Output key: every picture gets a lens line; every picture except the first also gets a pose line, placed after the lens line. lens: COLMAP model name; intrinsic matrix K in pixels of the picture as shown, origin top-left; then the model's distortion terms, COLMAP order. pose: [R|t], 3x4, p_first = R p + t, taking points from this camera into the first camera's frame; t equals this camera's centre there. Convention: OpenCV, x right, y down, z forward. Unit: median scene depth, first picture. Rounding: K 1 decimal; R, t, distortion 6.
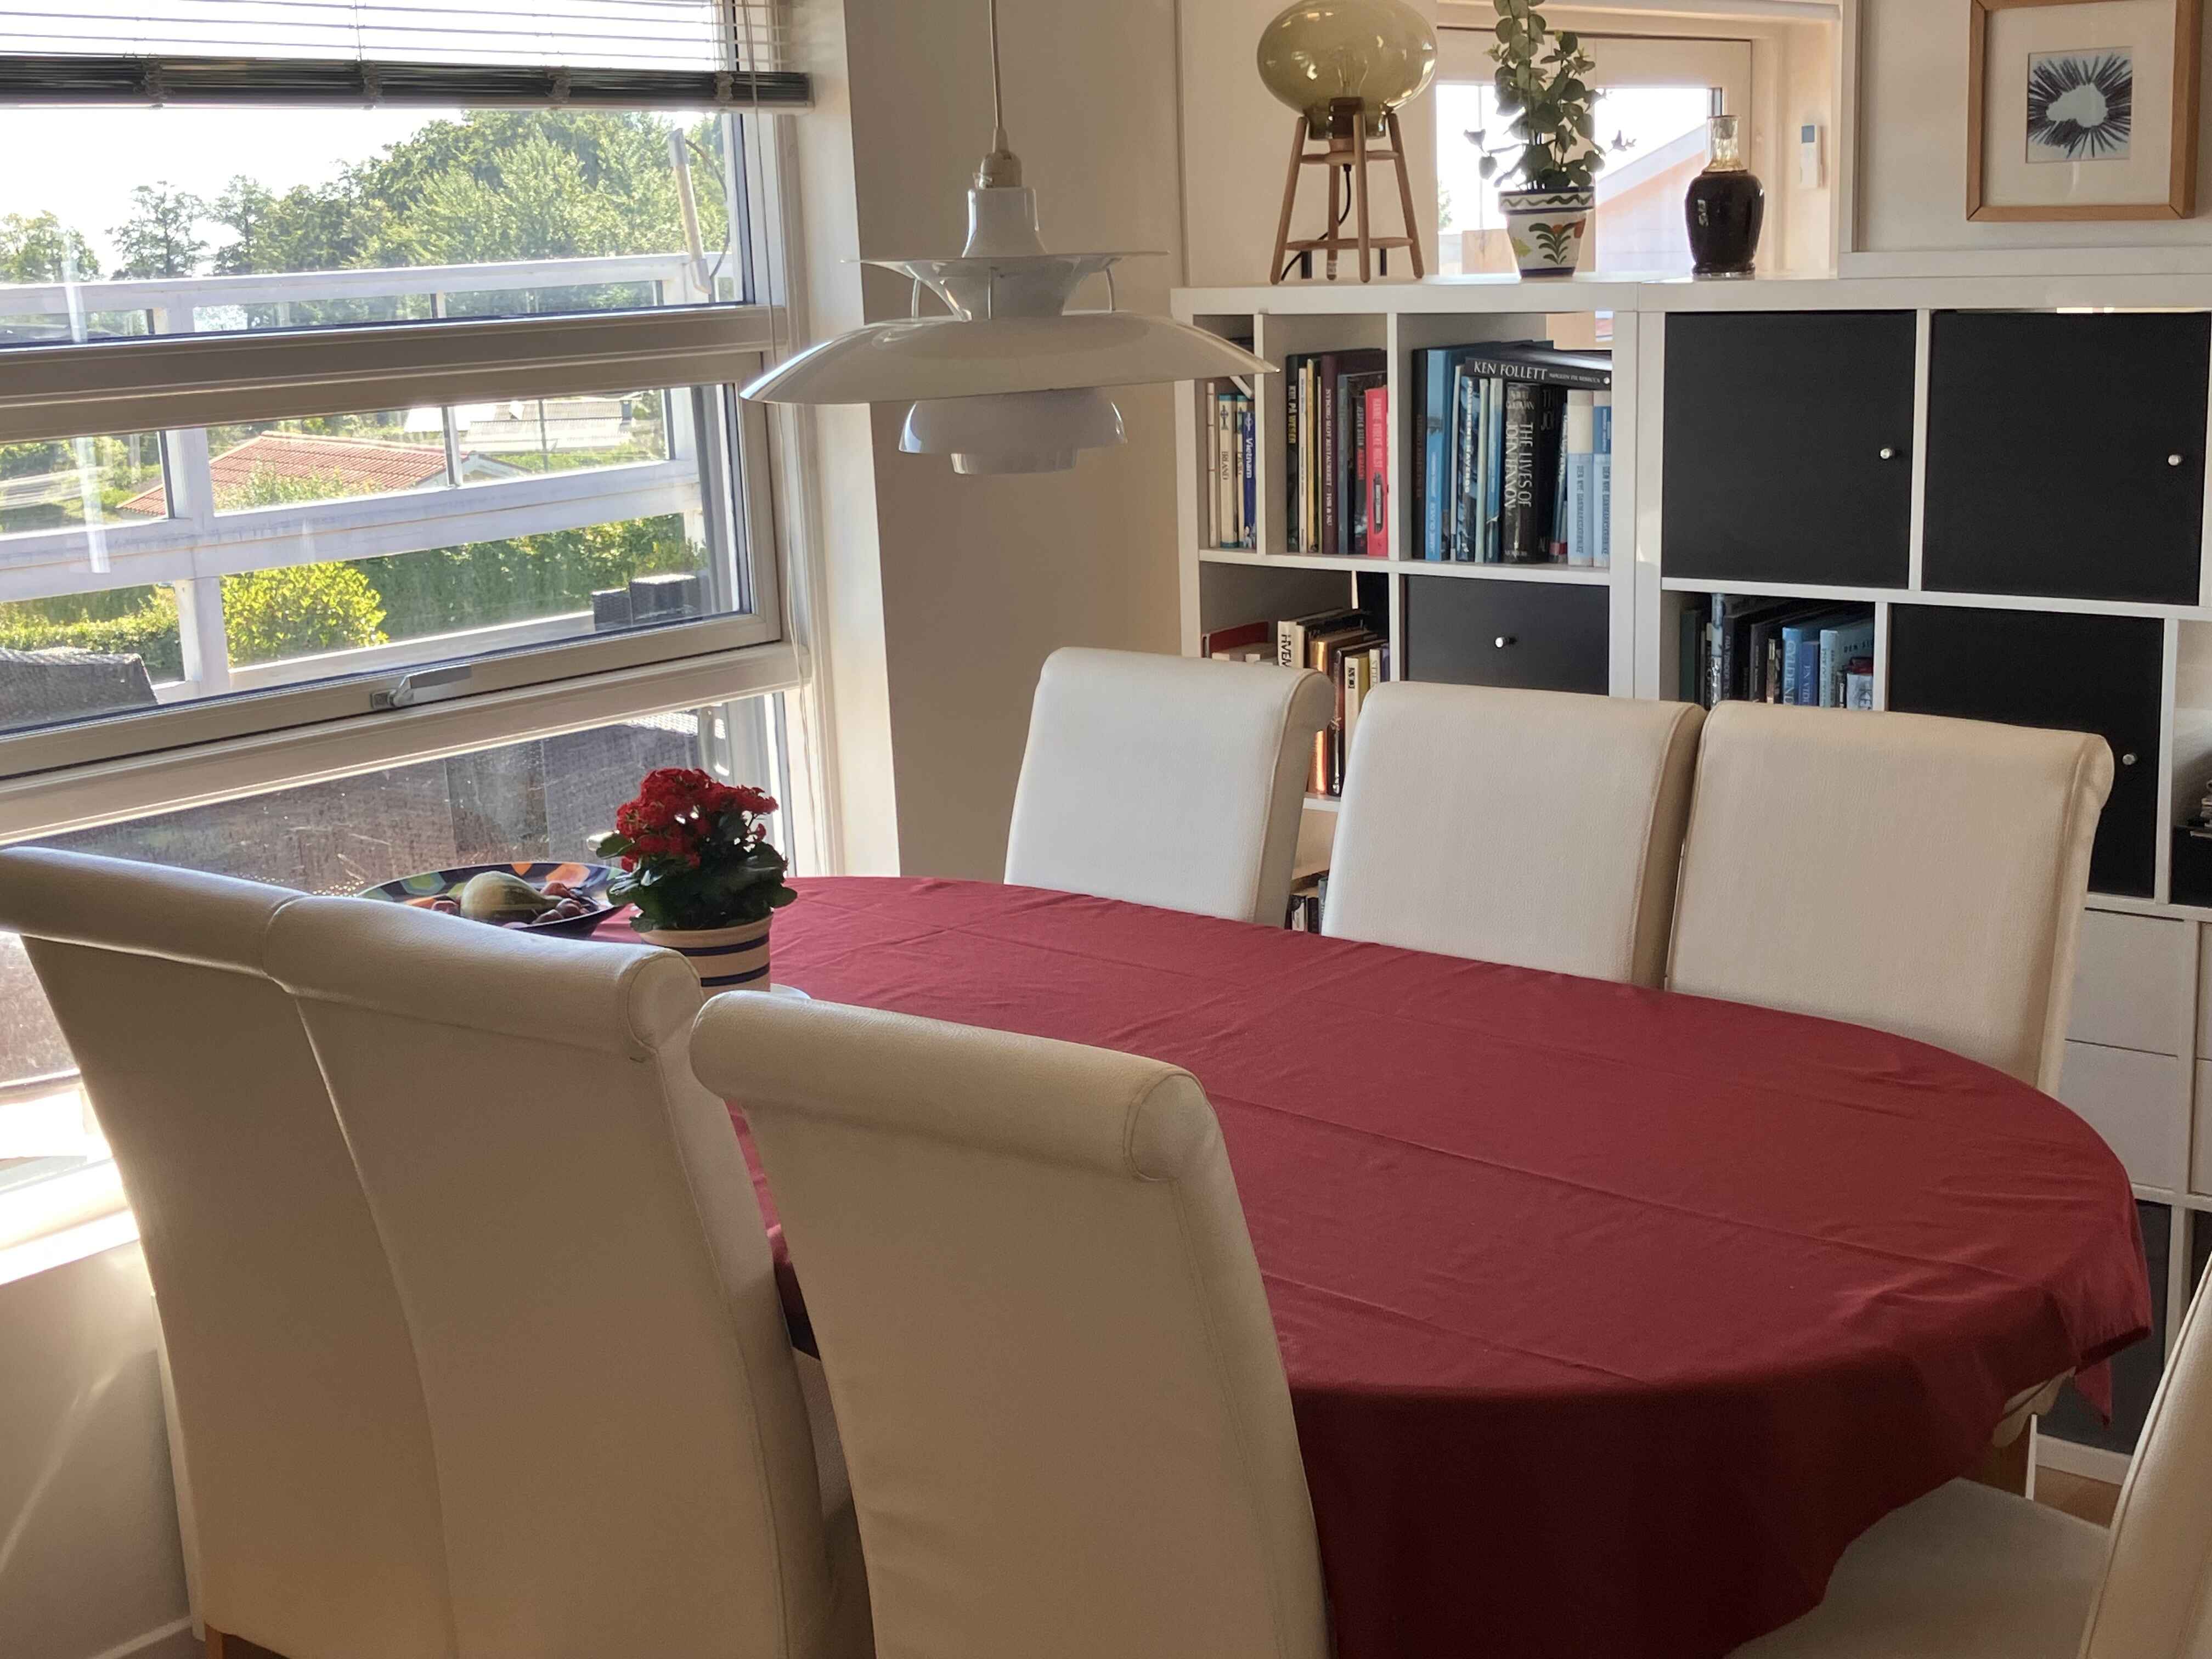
lens RADIAL K [[2884.0, 0, 1138.9], [0, 2884.0, 873.5], [0, 0, 1]] dist [0.208841, -0.779296]
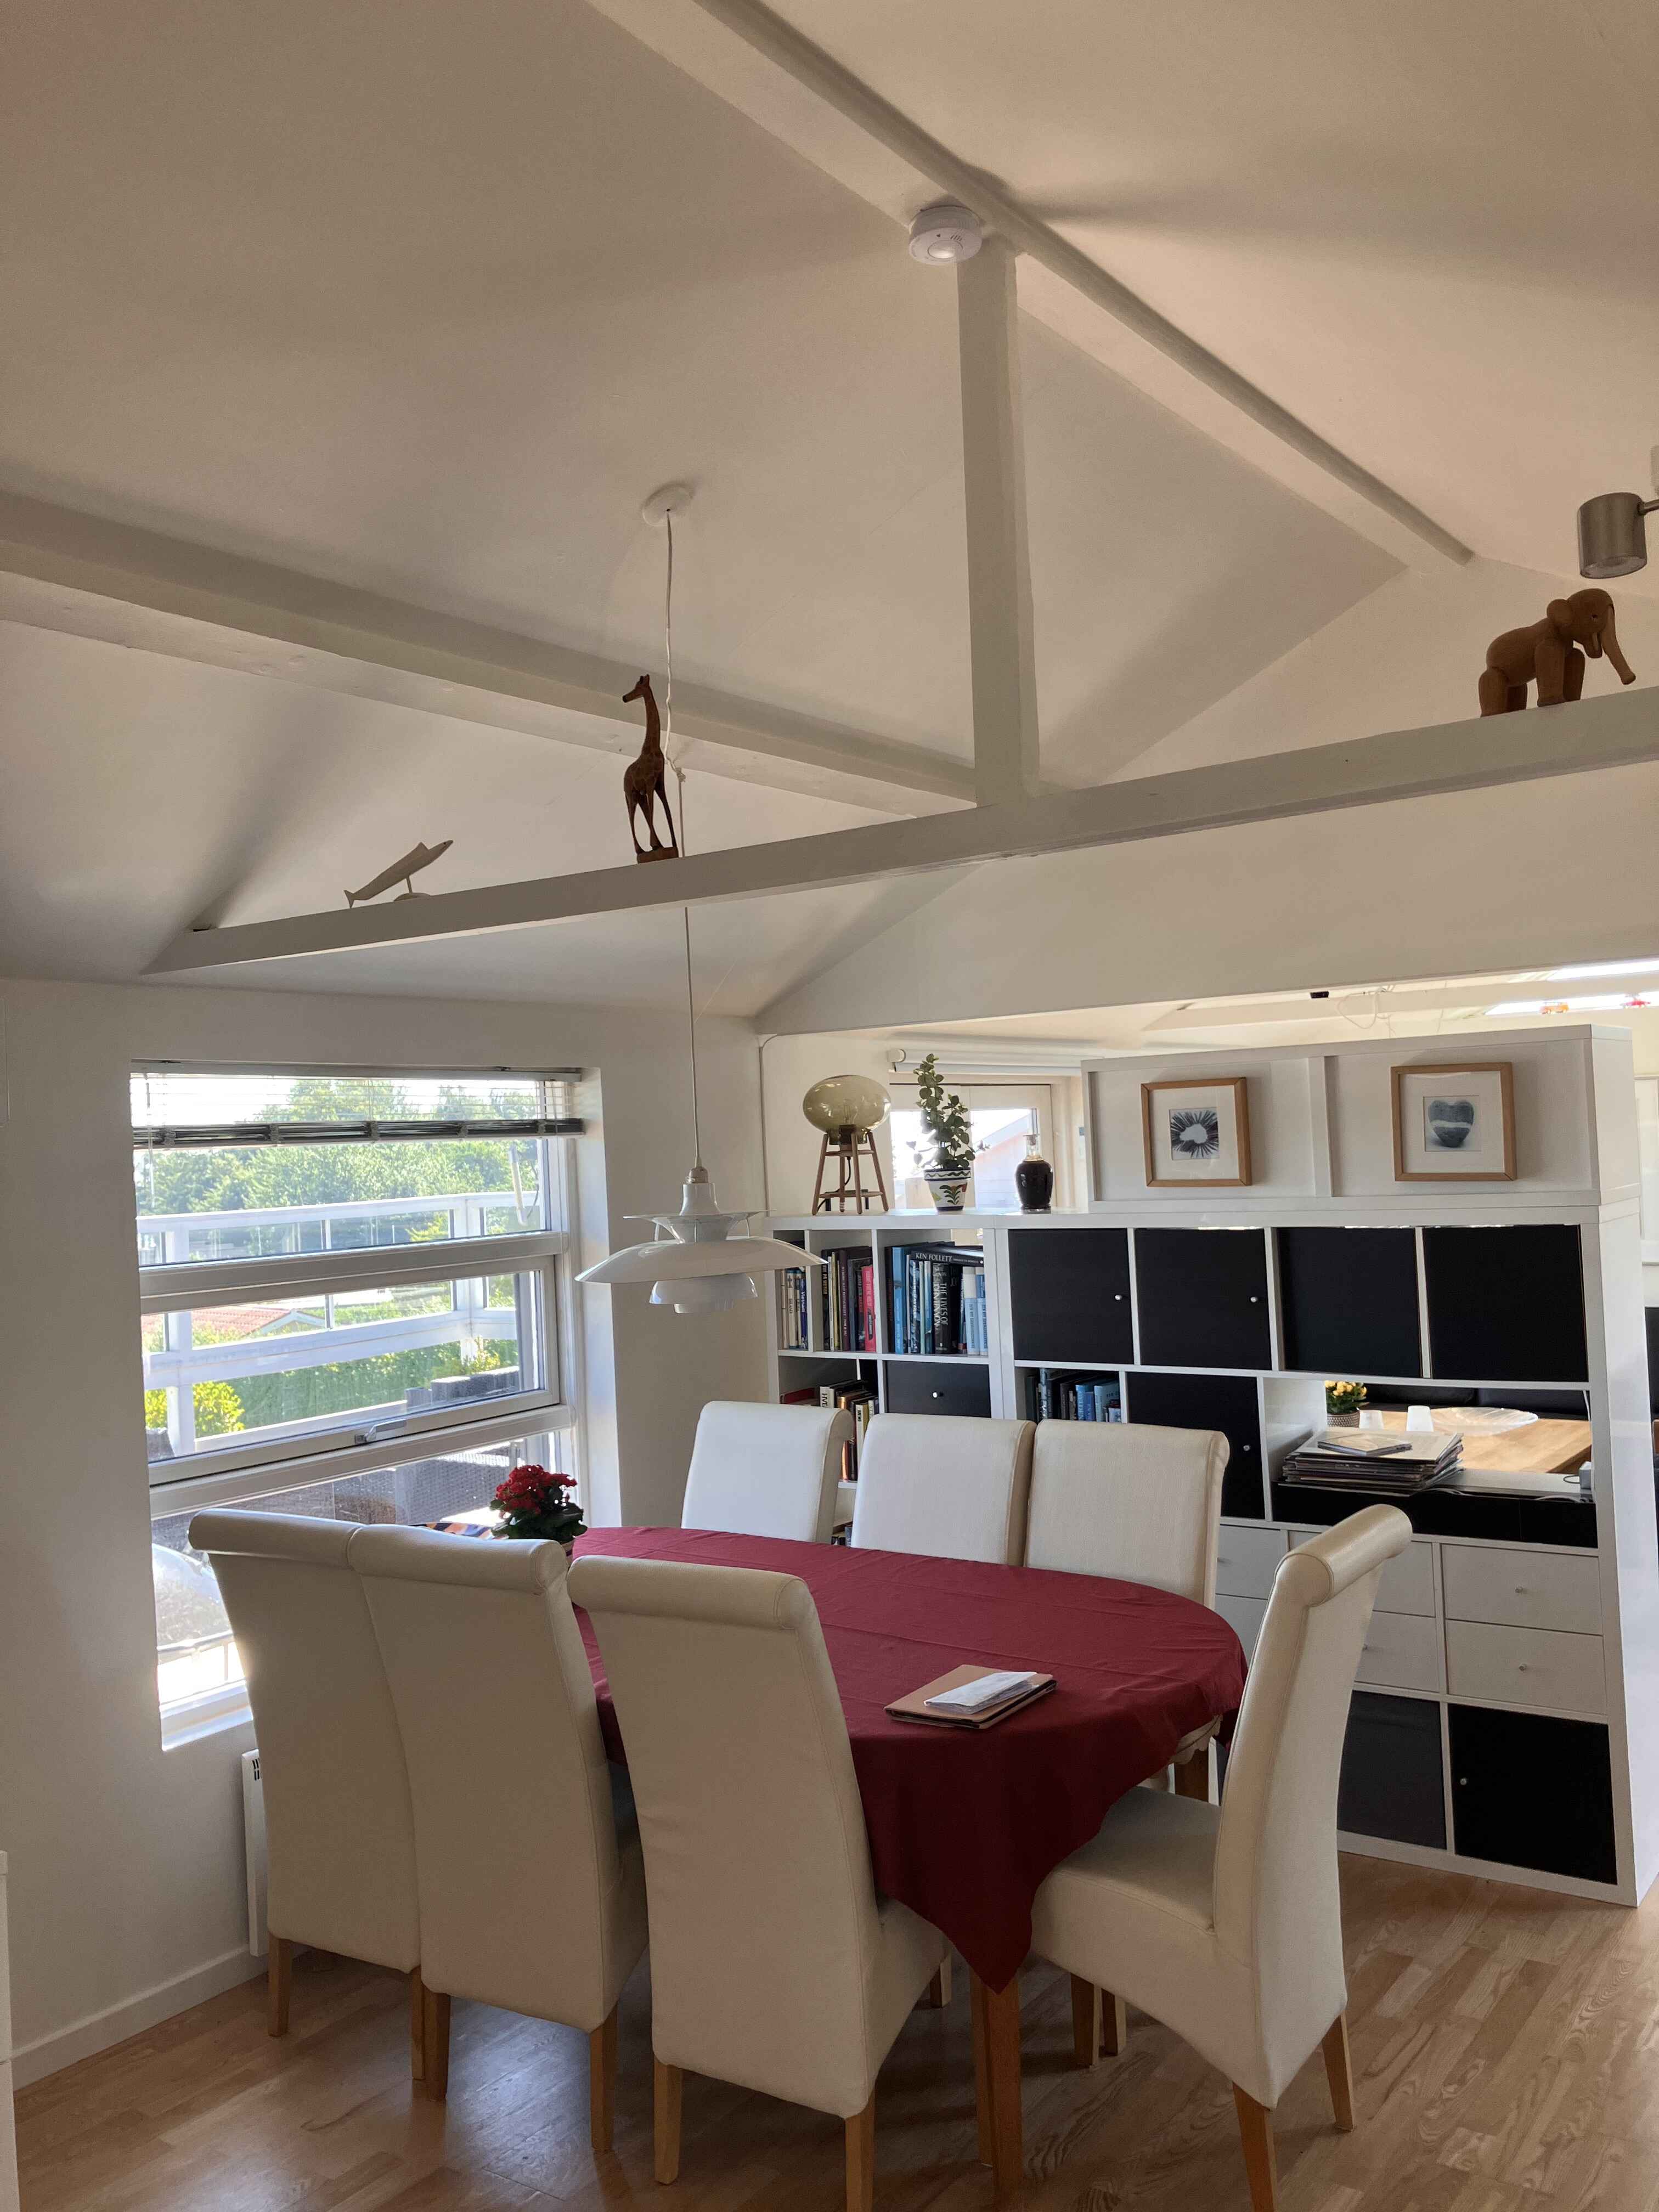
lens RADIAL K [[1822.8, 0, 829.5], [0, 1822.8, 1106.0], [0, 0, 1]] dist [0.139101, -0.194746]
pose [[0.997643, -0.009387, 0.067979, -0.028624], [0.025818, 0.969162, -0.245069, 0.032057], [-0.063582, 0.246247, 0.967119, -0.237129]]
